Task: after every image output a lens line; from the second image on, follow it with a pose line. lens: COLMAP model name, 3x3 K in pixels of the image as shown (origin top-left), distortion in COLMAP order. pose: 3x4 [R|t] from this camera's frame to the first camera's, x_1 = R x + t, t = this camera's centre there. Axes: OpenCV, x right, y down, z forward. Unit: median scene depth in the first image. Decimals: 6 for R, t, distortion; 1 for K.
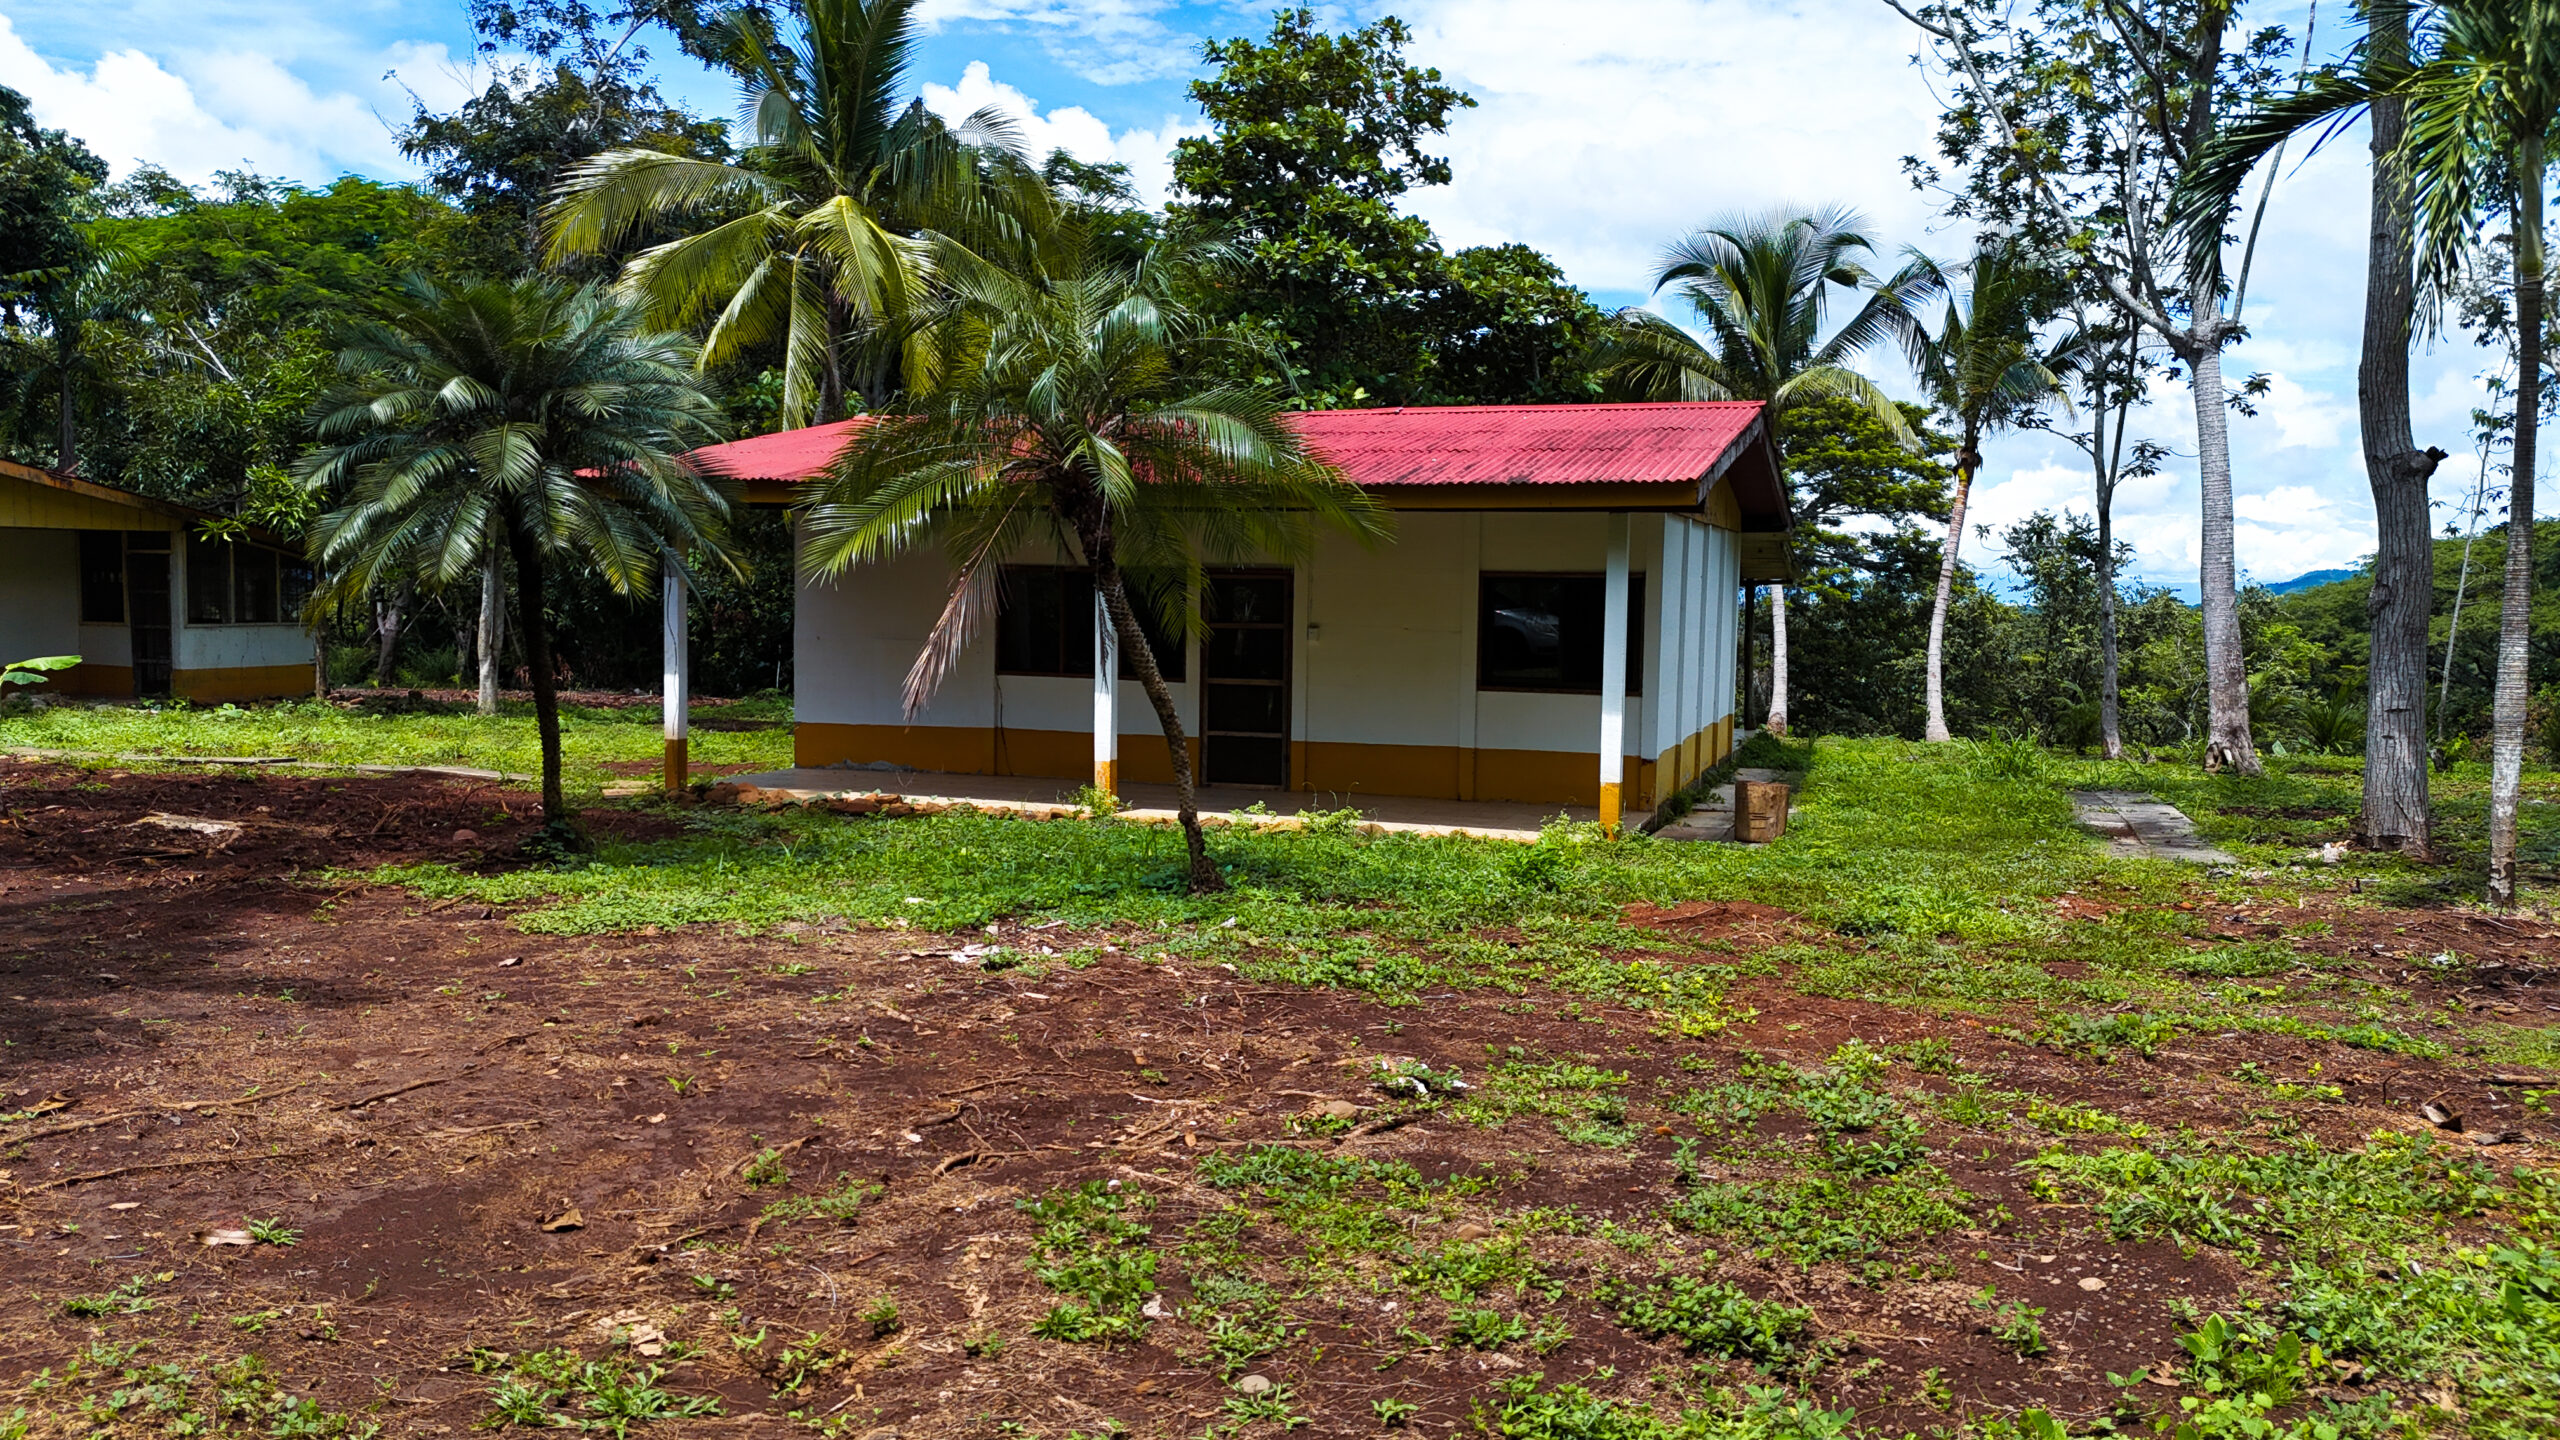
lens RADIAL K [[1874.4, 0, 1275.6], [0, 1874.4, 660.0], [0, 0, 1]] dist [0.078941, -0.099284]
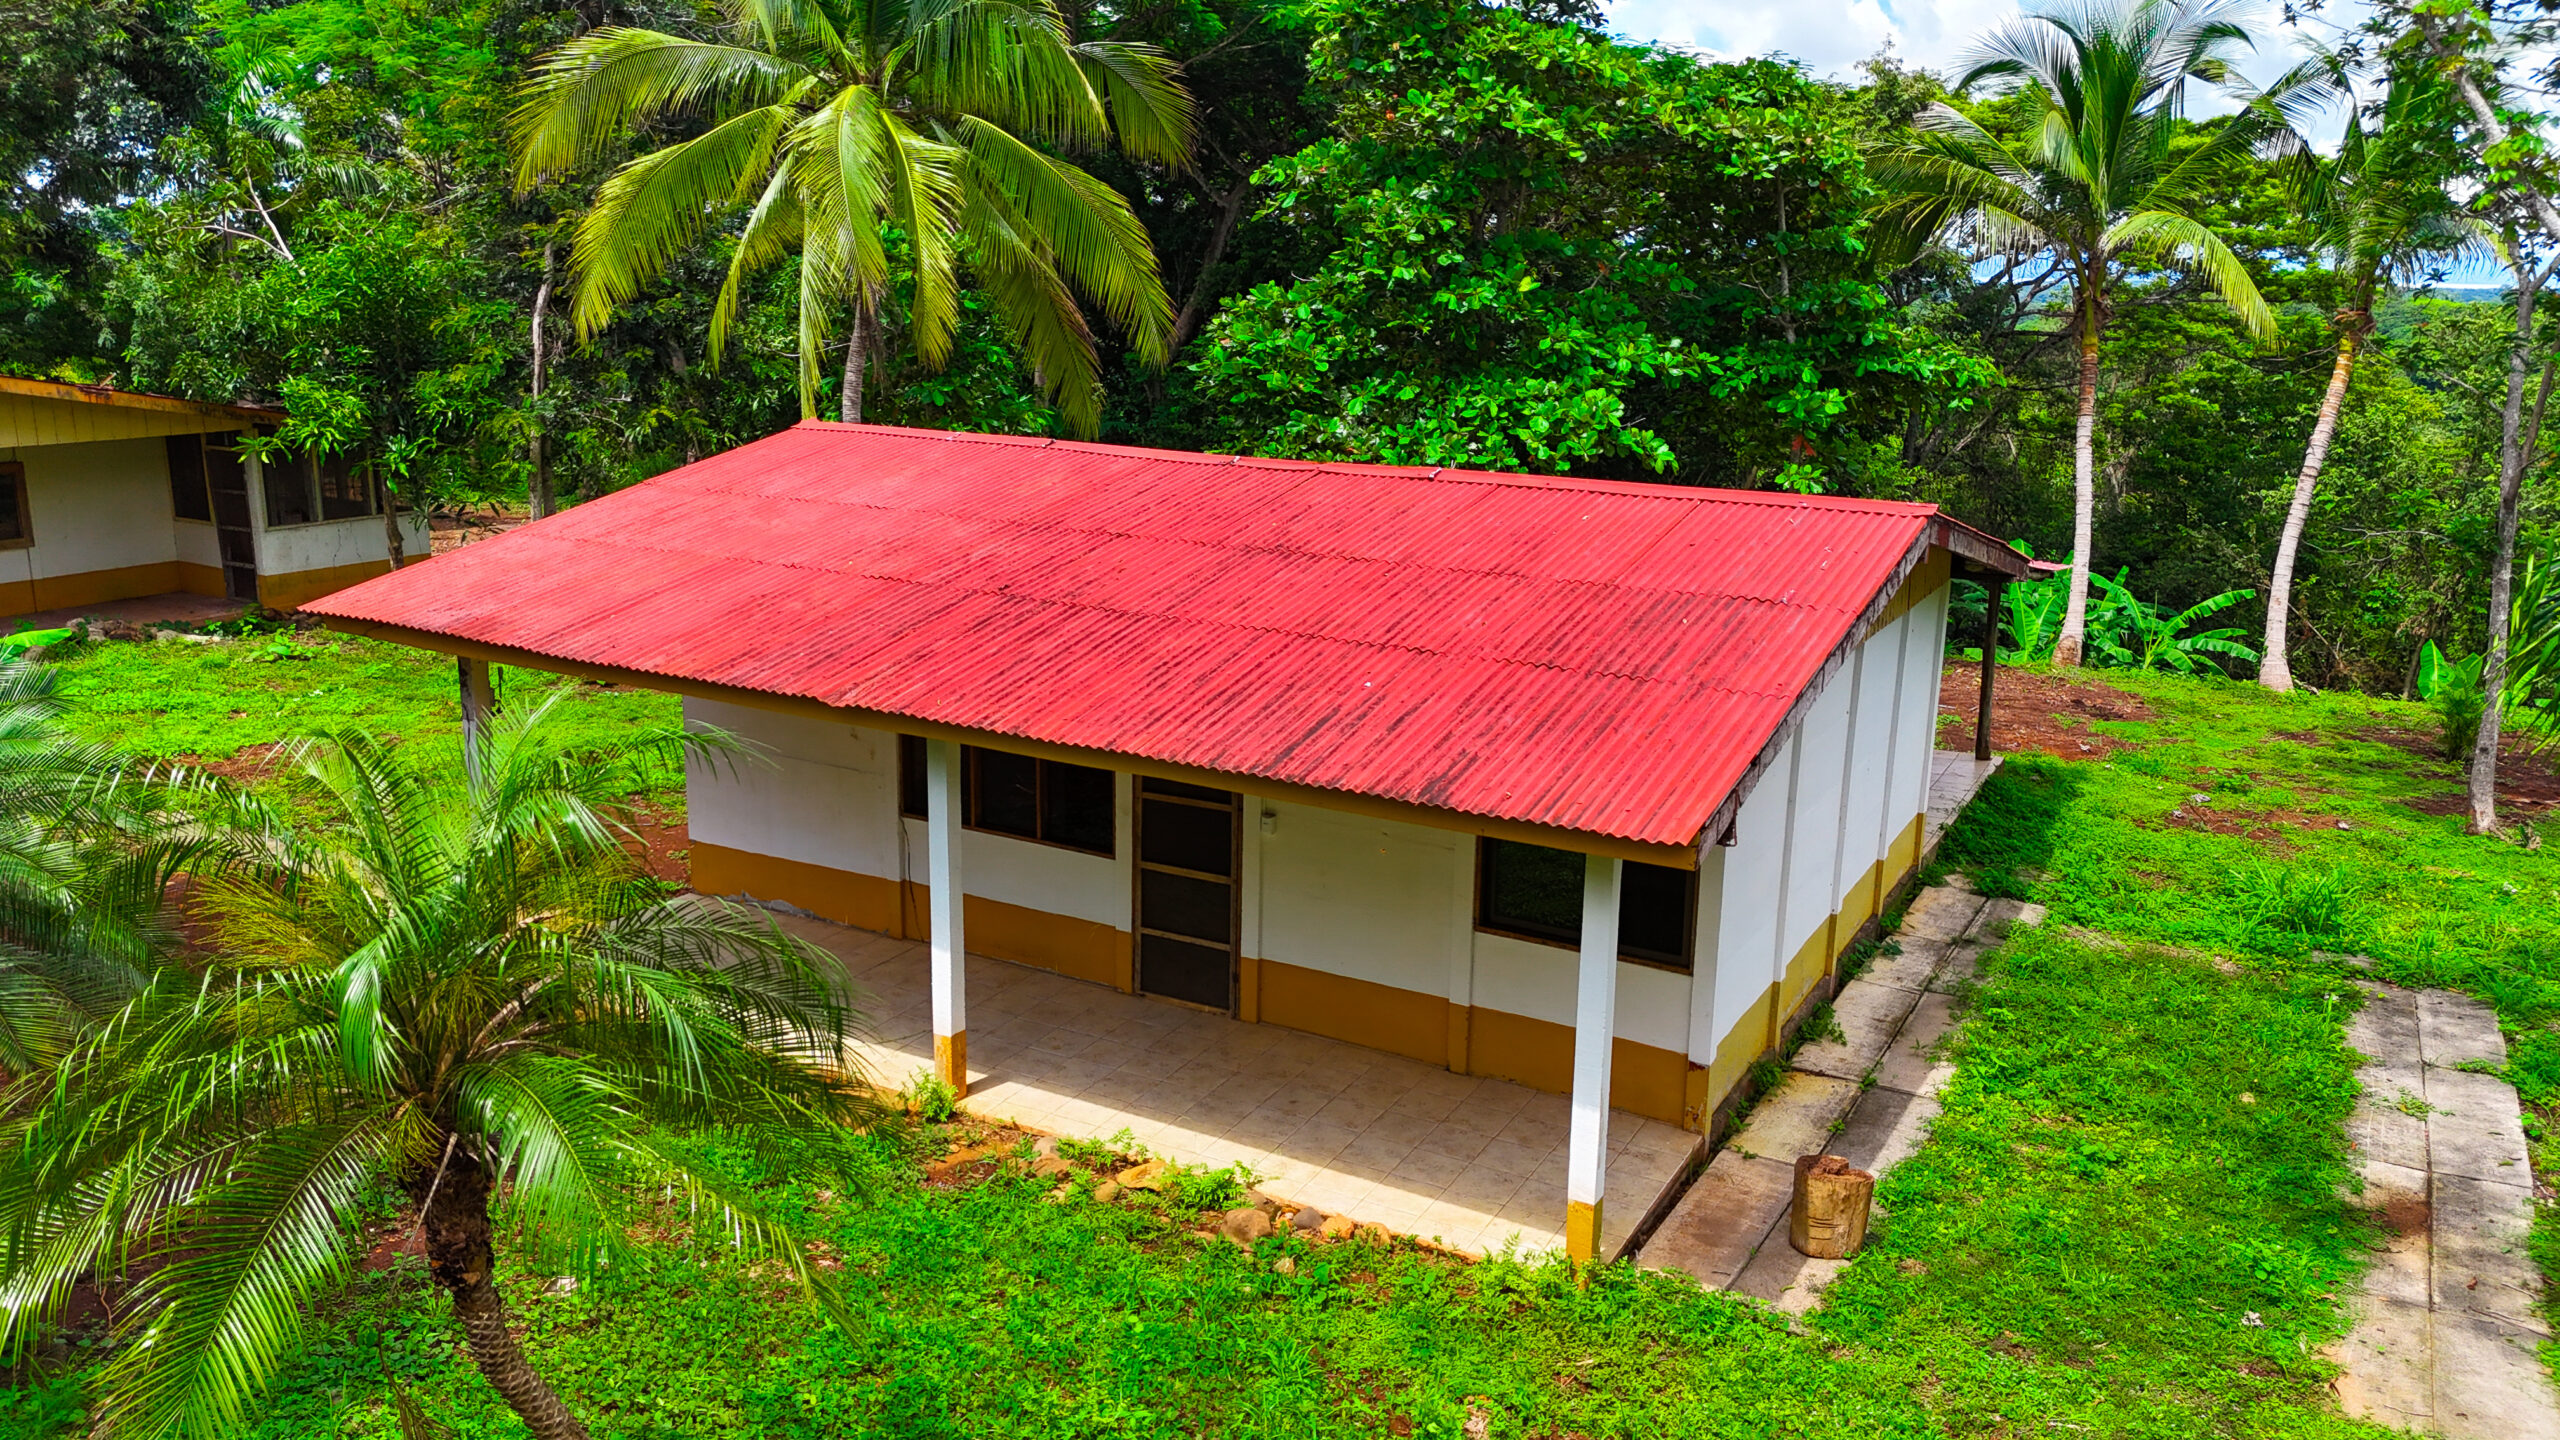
lens RADIAL K [[1874.4, 0, 1275.6], [0, 1874.4, 660.0], [0, 0, 1]] dist [0.078941, -0.099284]
pose [[0.983369, 0.041366, -0.176844, 0.090156], [-0.010752, 0.985269, 0.170674, -0.122096], [0.181299, -0.165934, 0.969328, 0.169241]]
